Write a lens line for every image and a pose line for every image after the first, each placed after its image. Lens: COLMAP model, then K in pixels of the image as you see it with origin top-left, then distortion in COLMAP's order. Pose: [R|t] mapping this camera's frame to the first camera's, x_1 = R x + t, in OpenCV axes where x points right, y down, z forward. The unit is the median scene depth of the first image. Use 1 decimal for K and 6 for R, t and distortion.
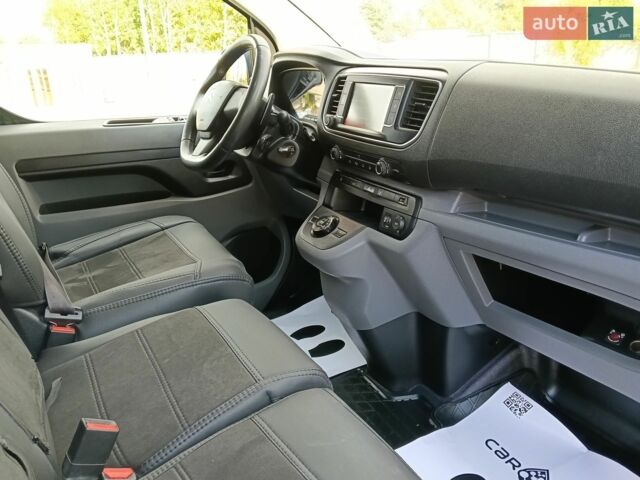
lens RADIAL K [[540.9, 0, 319.6], [0, 540.9, 229.8], [0, 0, 1]] dist [0.081226, -0.151664]
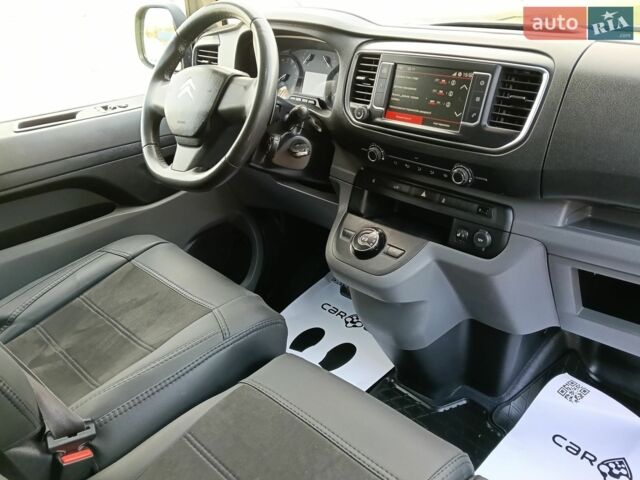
lens RADIAL K [[540.9, 0, 319.6], [0, 540.9, 229.8], [0, 0, 1]] dist [0.081226, -0.151664]
pose [[0.959322, -0.151165, 0.238433, -0.254127], [0.117337, 0.981658, 0.150266, -0.158574], [-0.256775, -0.116177, 0.959463, 0.231850]]
